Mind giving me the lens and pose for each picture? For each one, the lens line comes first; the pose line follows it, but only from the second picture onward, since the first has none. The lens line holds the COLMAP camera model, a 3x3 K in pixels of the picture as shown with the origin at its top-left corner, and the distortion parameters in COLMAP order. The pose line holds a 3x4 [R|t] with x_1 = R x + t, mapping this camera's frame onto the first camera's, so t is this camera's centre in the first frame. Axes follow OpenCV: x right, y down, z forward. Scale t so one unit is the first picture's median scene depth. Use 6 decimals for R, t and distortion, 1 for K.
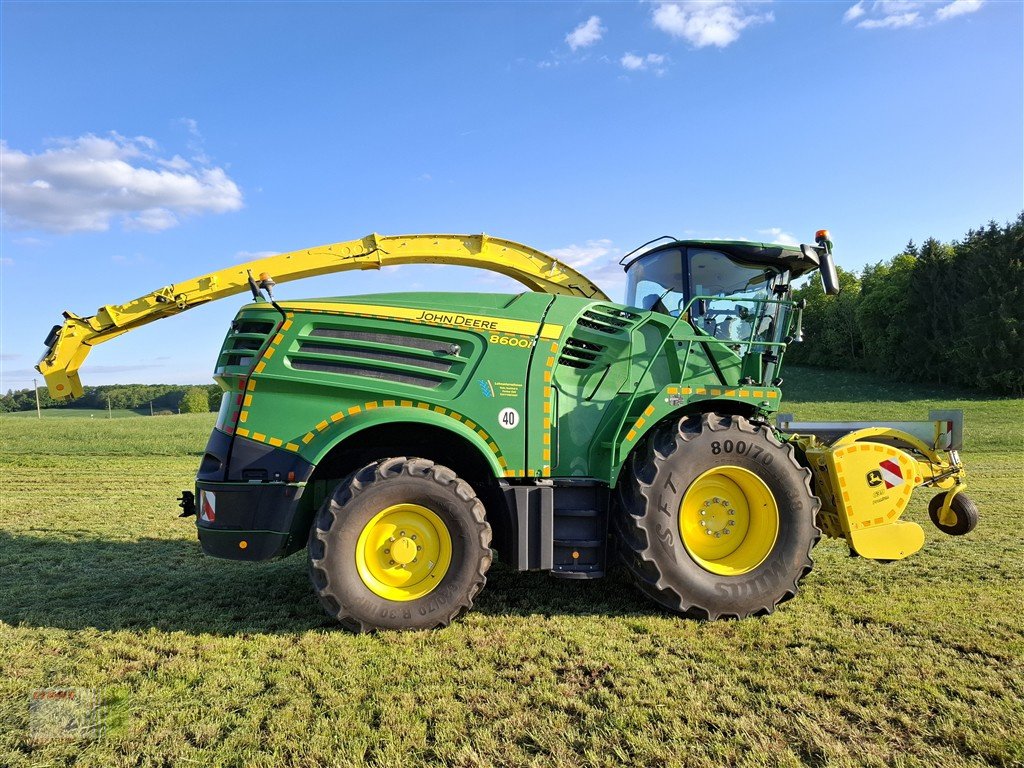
lens RADIAL K [[715.4, 0, 519.6], [0, 715.4, 377.7], [0, 0, 1]] dist [0.142335, -0.174663]
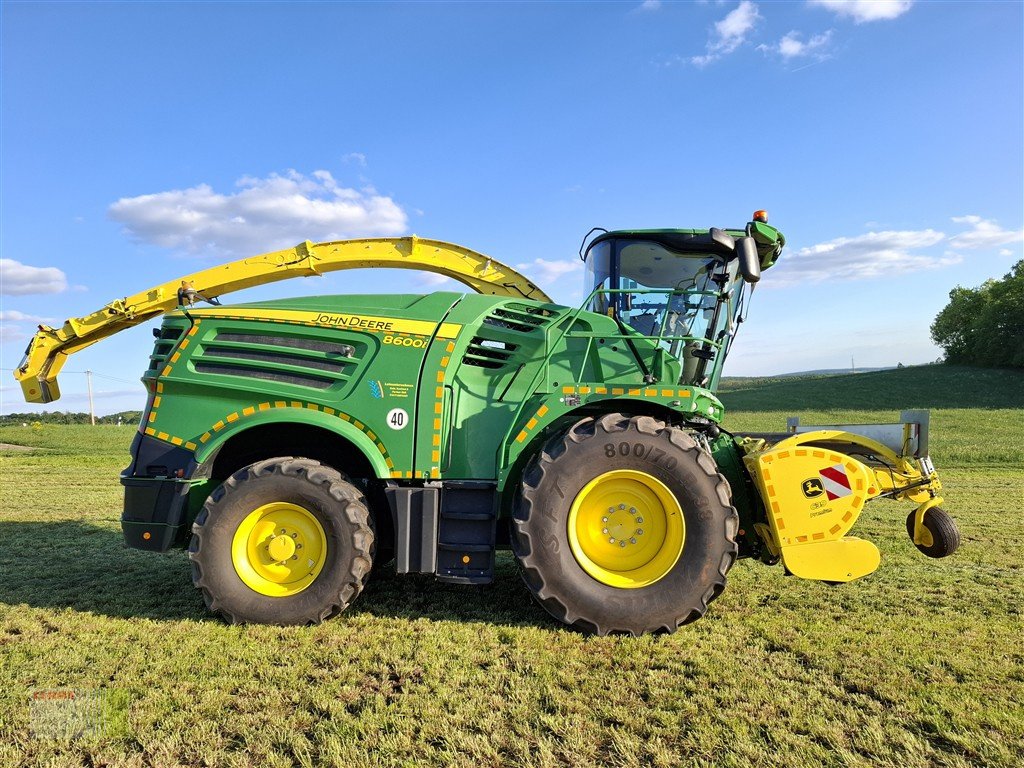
lens RADIAL K [[715.4, 0, 519.6], [0, 715.4, 377.7], [0, 0, 1]] dist [0.142335, -0.174663]
pose [[0.972695, -0.012537, -0.231748, 0.363679], [0.009577, 0.999858, -0.013892, 0.014387], [0.231889, 0.011293, 0.972677, 0.066057]]
